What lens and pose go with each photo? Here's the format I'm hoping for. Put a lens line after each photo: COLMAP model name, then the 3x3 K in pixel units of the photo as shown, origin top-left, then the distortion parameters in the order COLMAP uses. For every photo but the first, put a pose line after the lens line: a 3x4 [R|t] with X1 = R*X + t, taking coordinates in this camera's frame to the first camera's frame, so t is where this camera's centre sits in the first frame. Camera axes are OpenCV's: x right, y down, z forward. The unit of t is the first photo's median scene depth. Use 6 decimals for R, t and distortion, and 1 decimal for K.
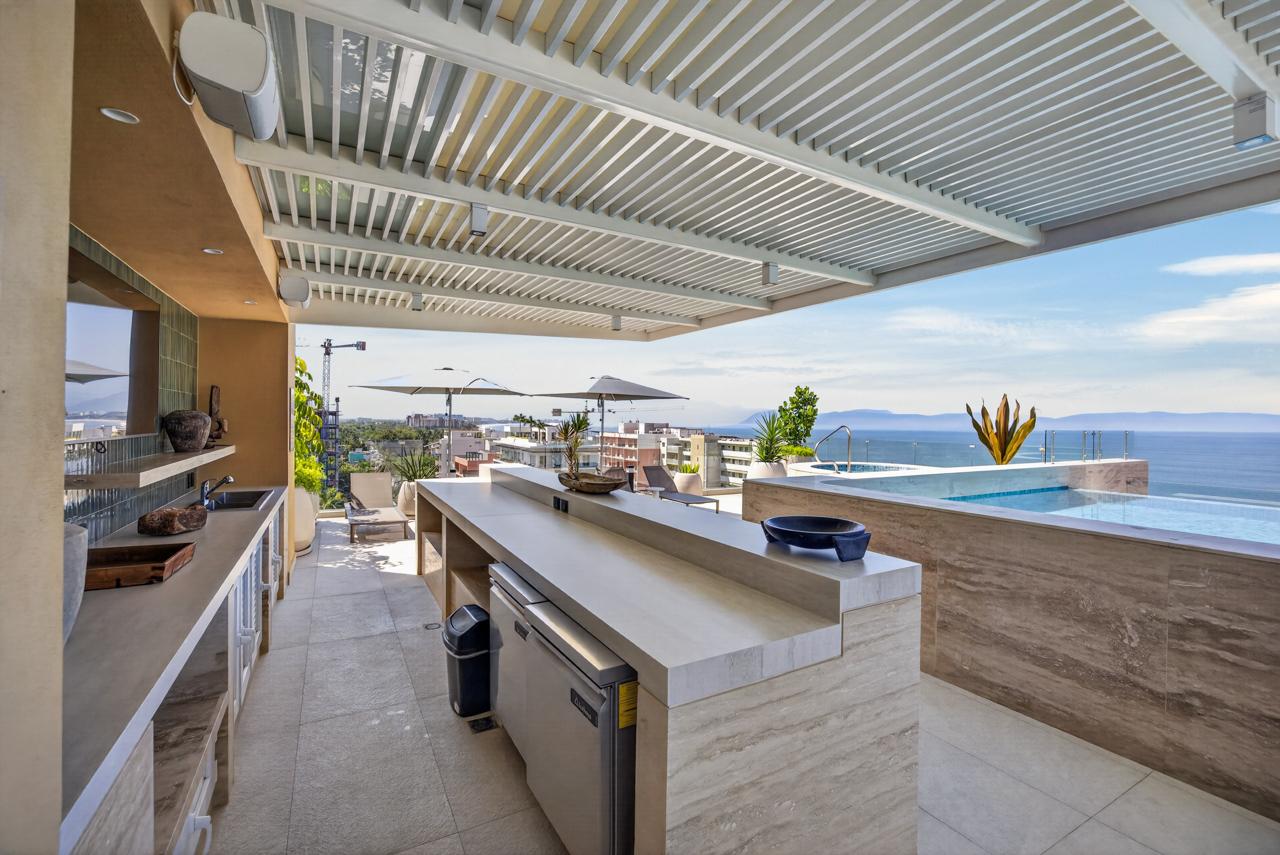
lens RADIAL K [[553.4, 0, 640.0], [0, 553.4, 427.5], [0, 0, 1]] dist [-0.012412, 0.005737]
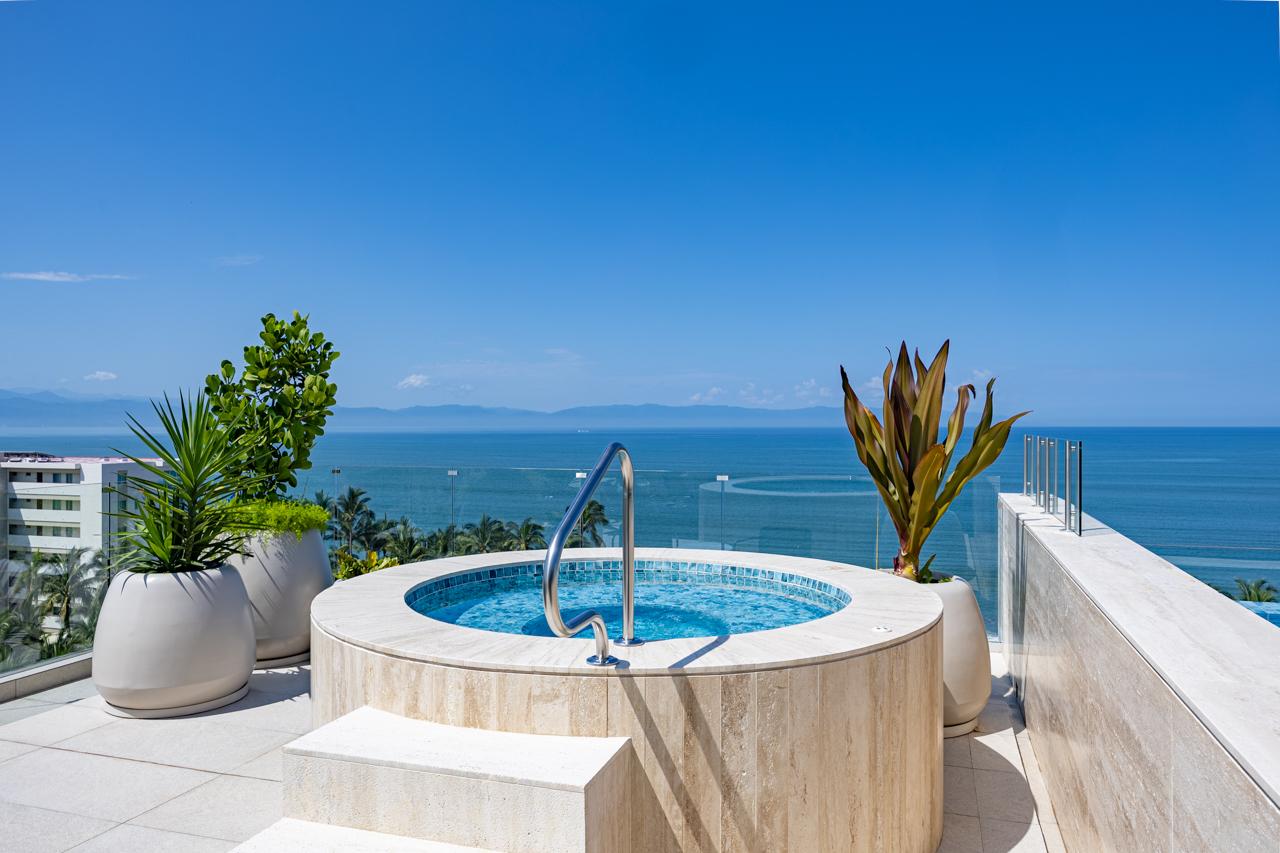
lens RADIAL K [[931.1, 0, 640.0], [0, 931.1, 426.5], [0, 0, 1]] dist [0.006848, 0.000794]
pose [[0.738202, -0.015016, 0.674413, 0.077637], [0.017873, 0.999837, 0.002697, -0.006907], [-0.674343, 0.010063, 0.738349, 0.454715]]
